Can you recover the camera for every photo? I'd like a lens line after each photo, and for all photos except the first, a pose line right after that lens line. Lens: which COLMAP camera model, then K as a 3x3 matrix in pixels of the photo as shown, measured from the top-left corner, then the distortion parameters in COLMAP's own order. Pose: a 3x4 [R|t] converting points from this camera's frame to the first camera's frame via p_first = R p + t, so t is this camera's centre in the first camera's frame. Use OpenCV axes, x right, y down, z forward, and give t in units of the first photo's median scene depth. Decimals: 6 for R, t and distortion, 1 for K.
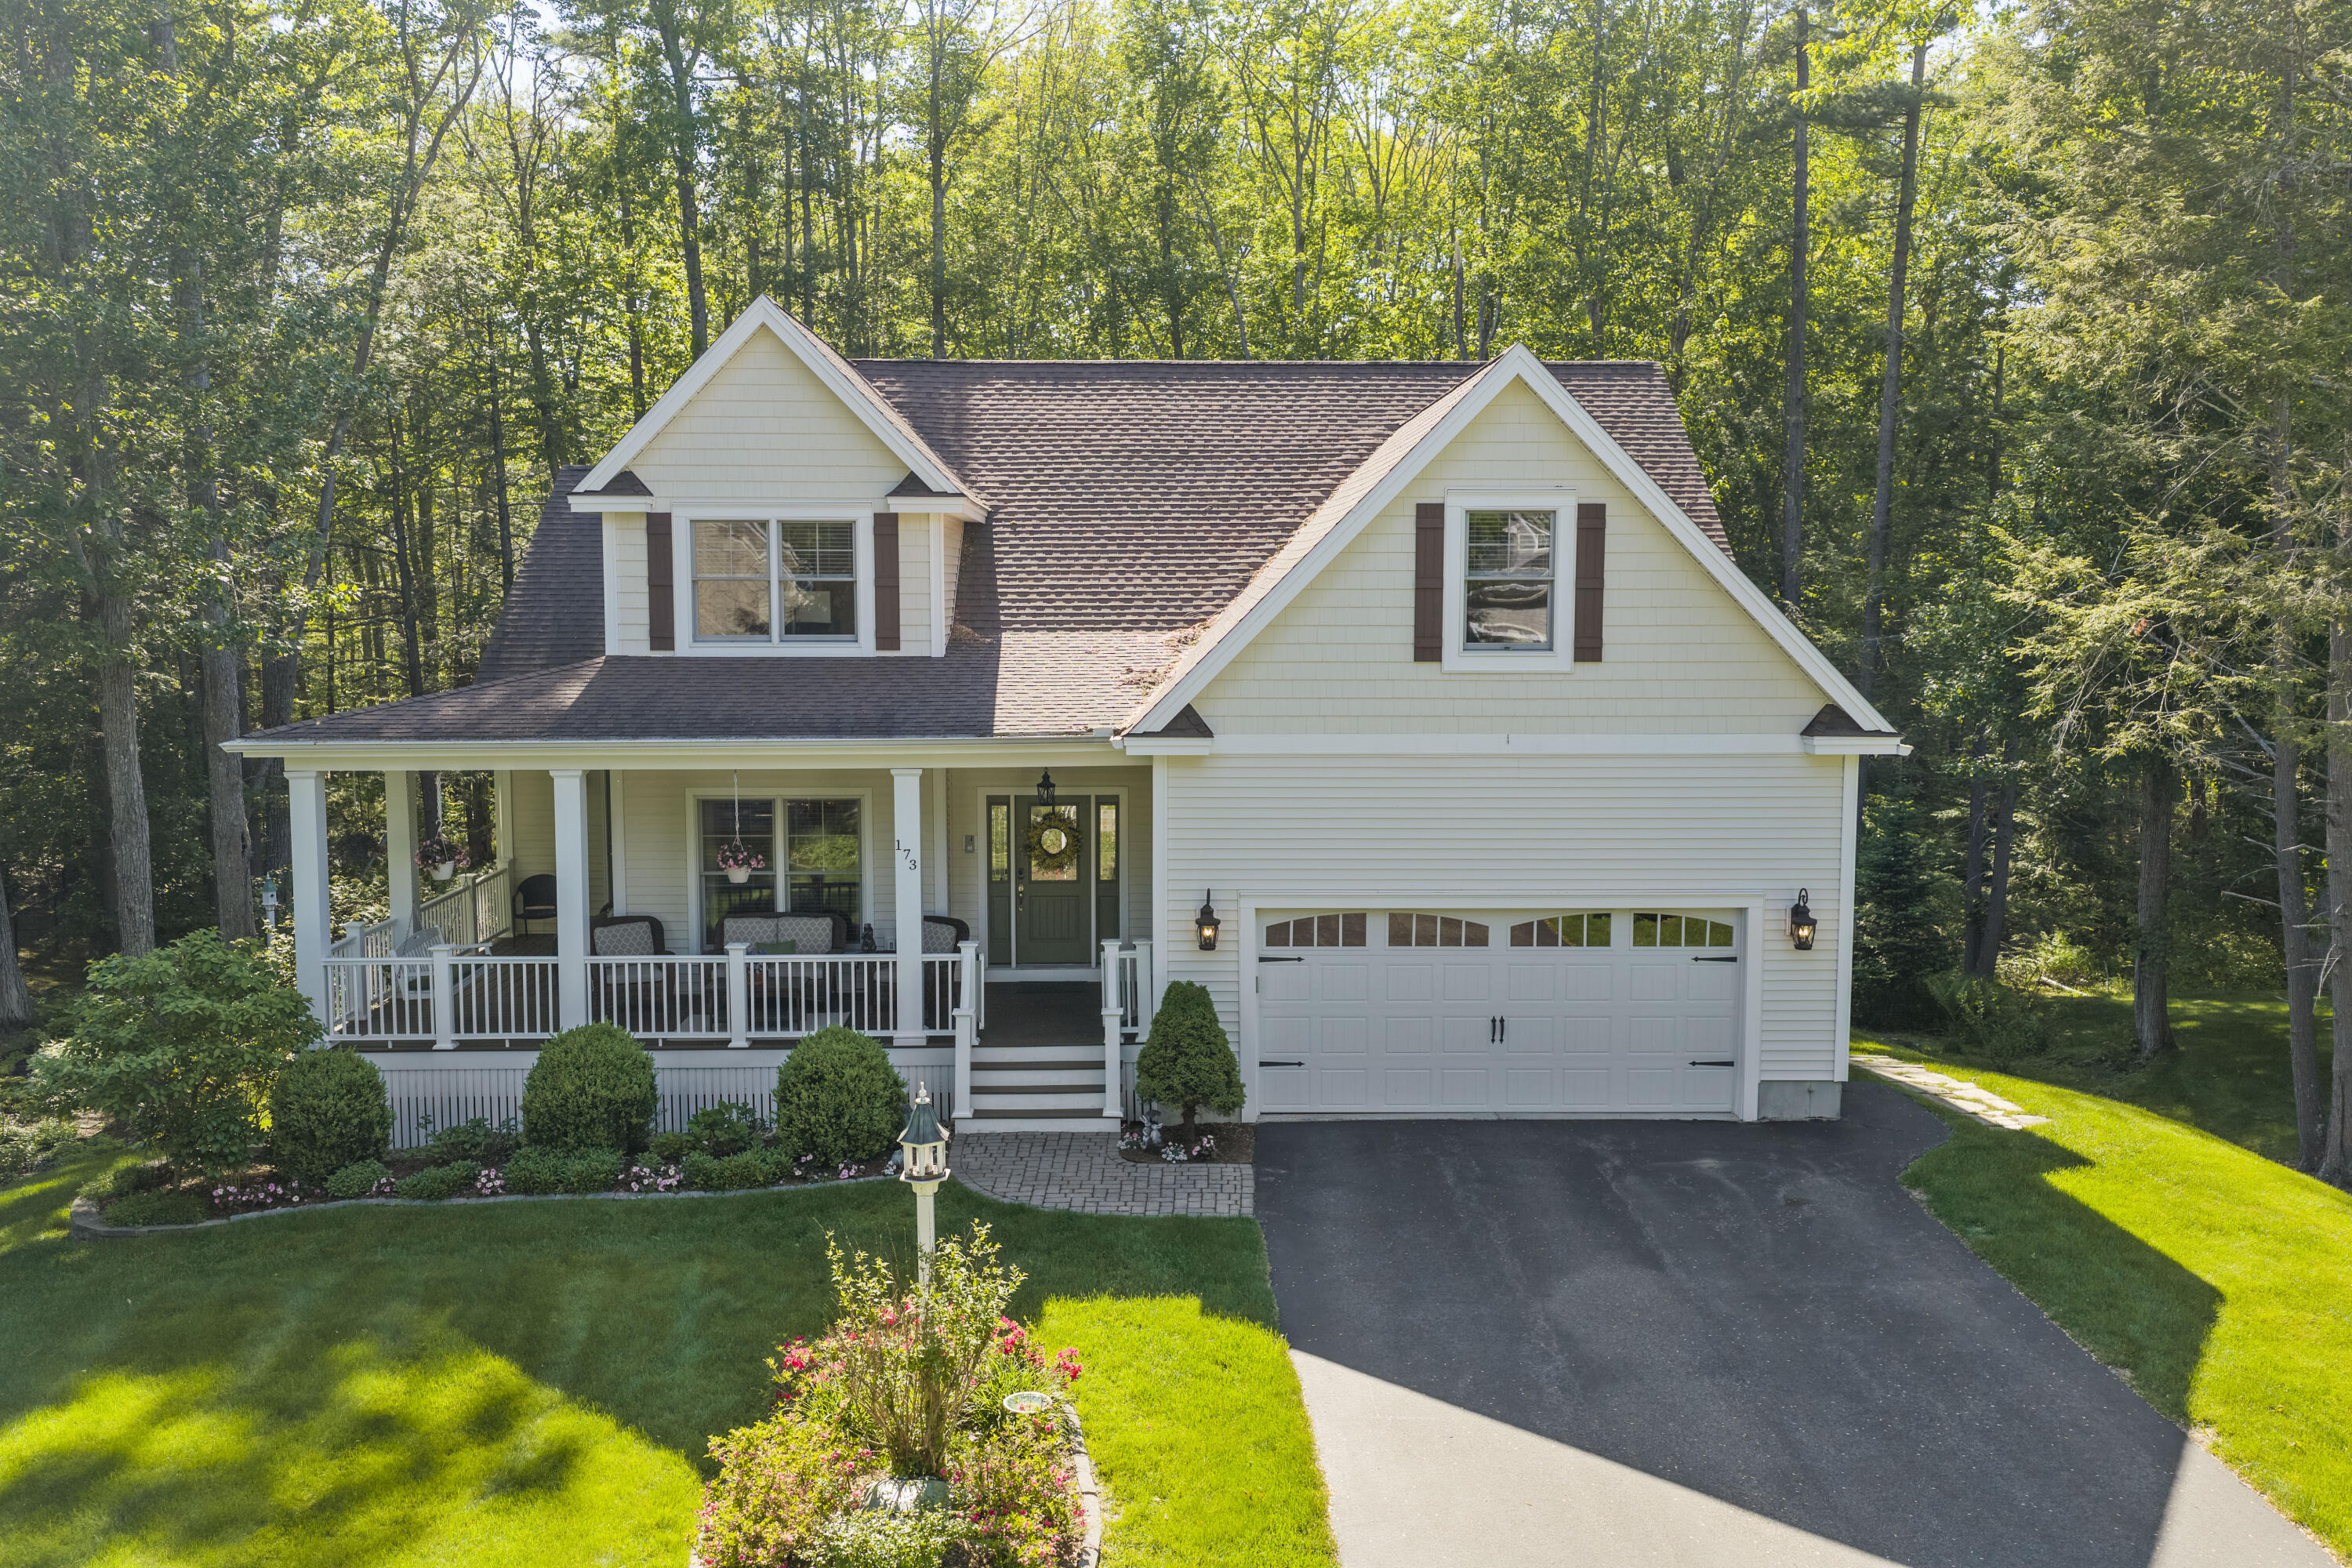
lens RADIAL K [[1907.5, 0, 1176.0], [0, 1907.5, 784.0], [0, 0, 1]] dist [-0.000398, -0.016247]
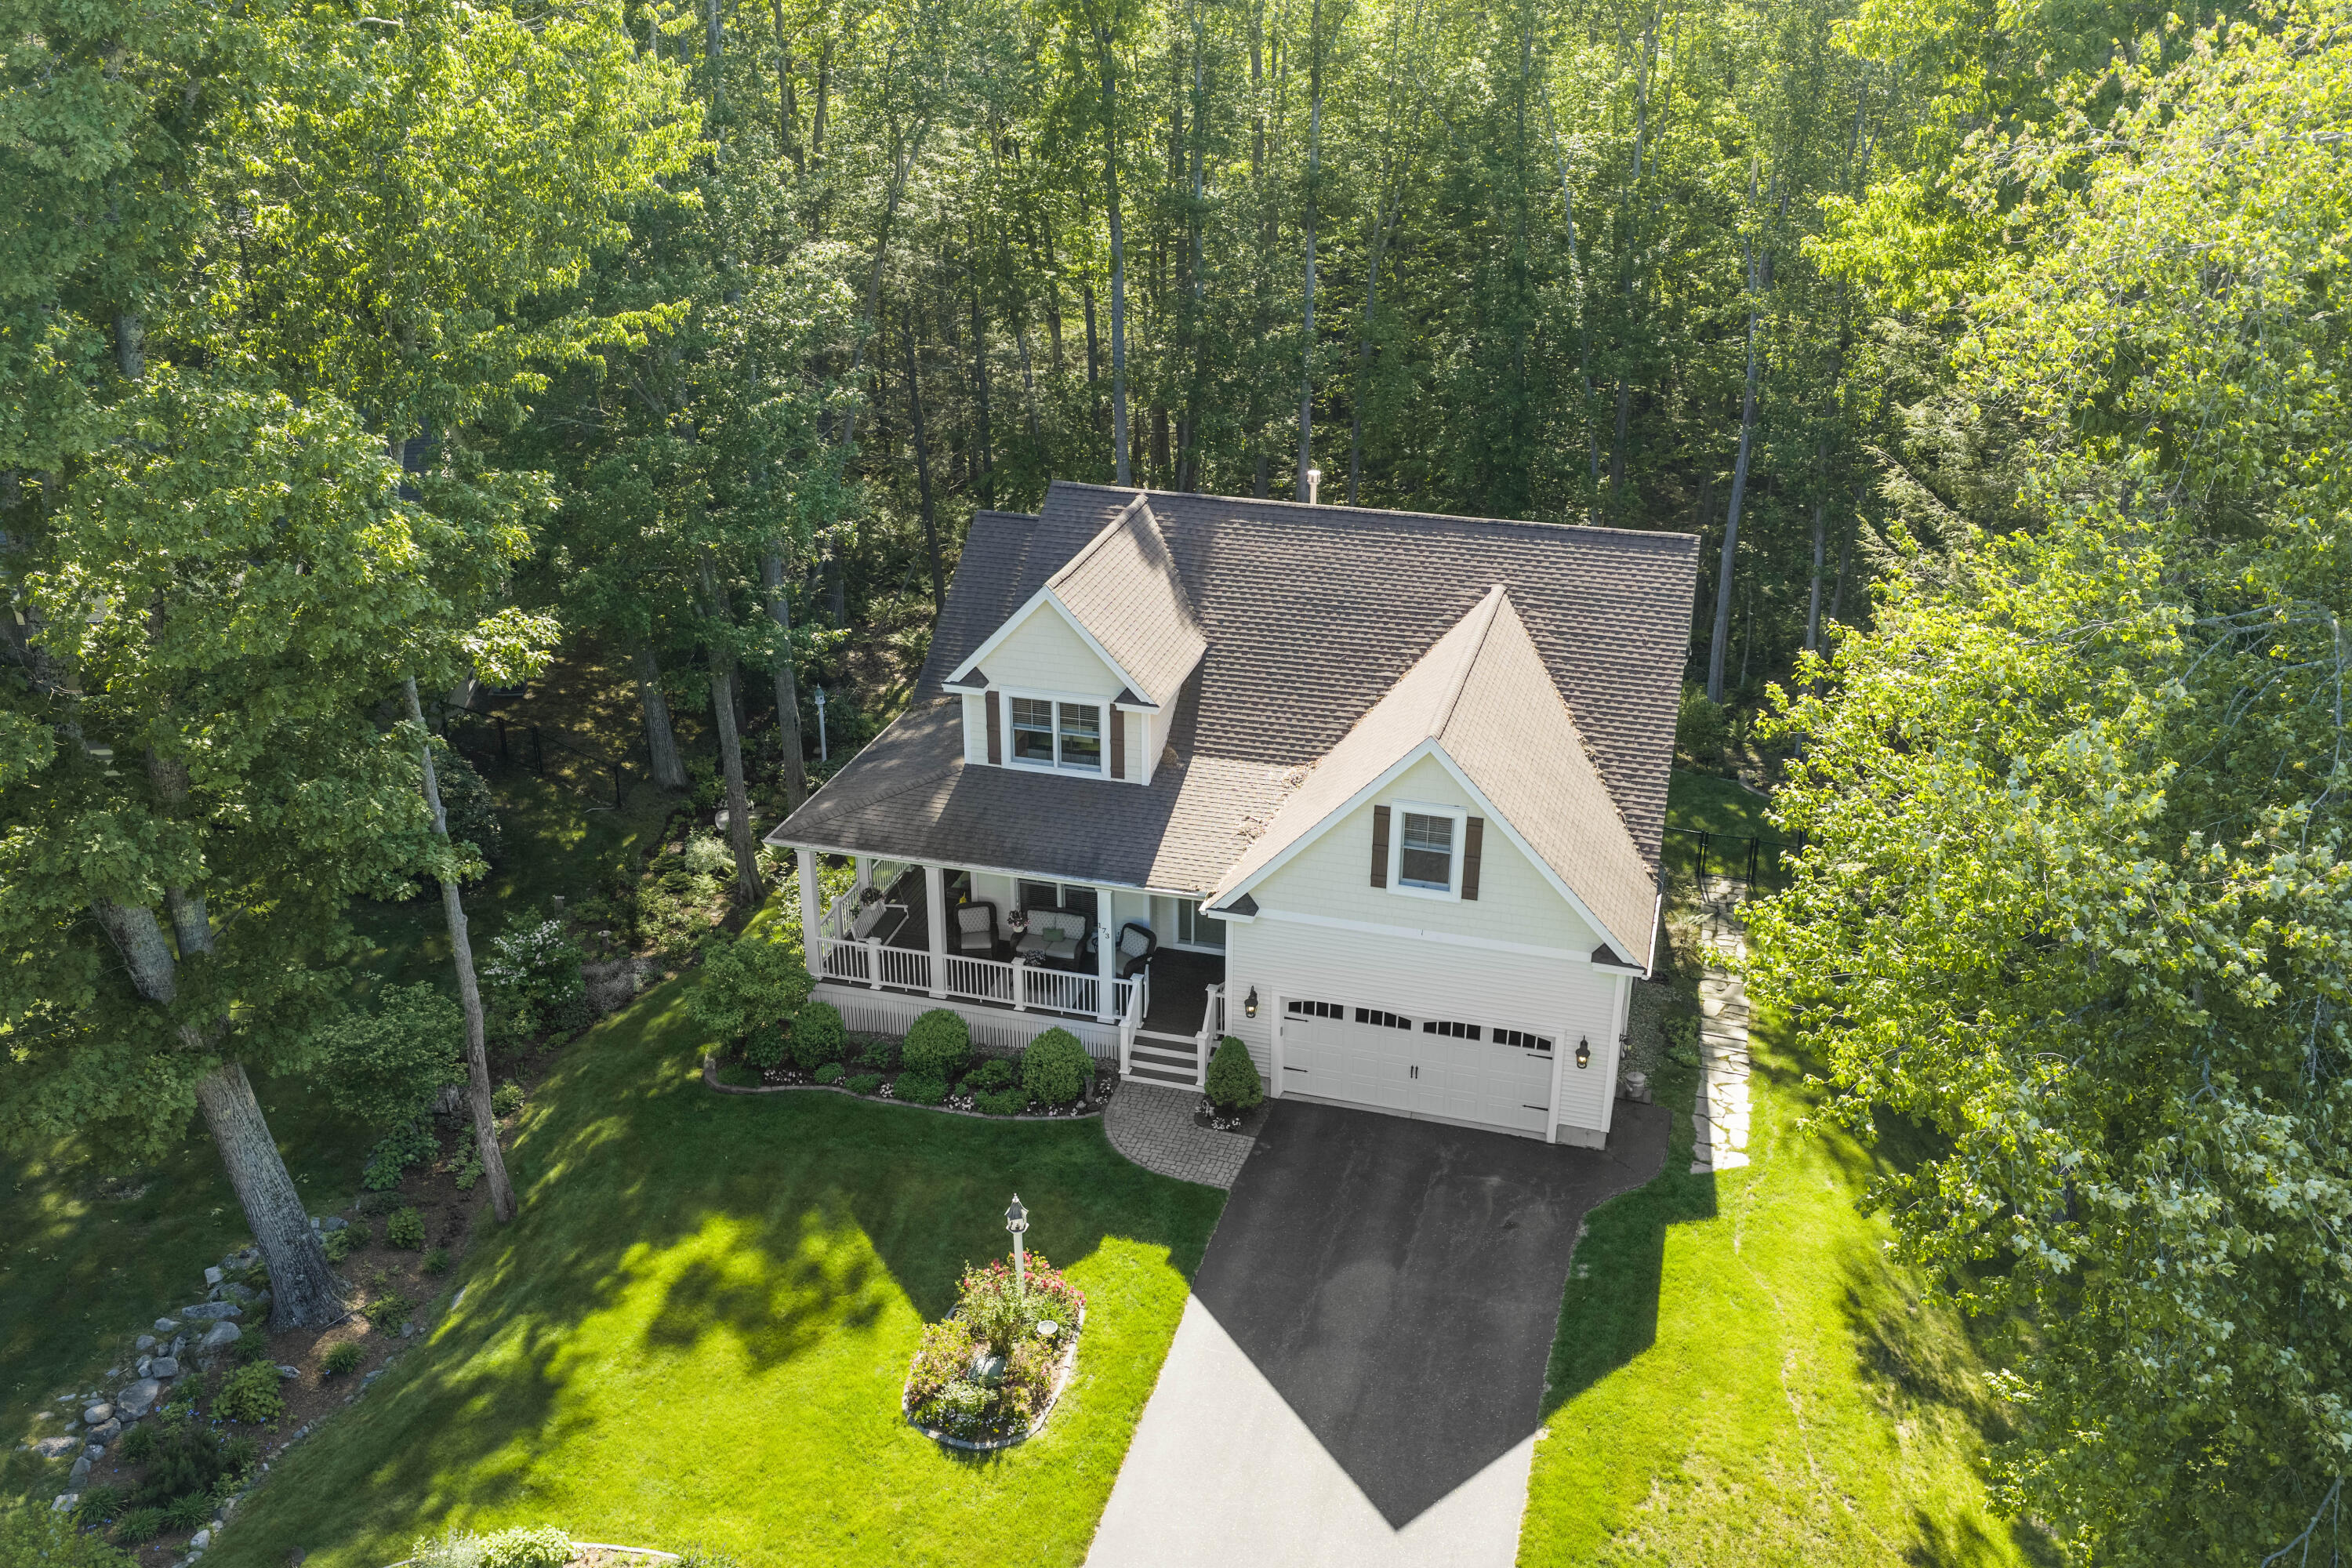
lens RADIAL K [[1845.3, 0, 1176.0], [0, 1845.3, 784.0], [0, 0, 1]] dist [0.007612, 0.001445]
pose [[0.957210, 0.118909, -0.263836, 0.385856], [-0.031025, 0.948597, 0.314963, -0.675578], [0.287726, -0.293300, 0.911695, -0.568119]]
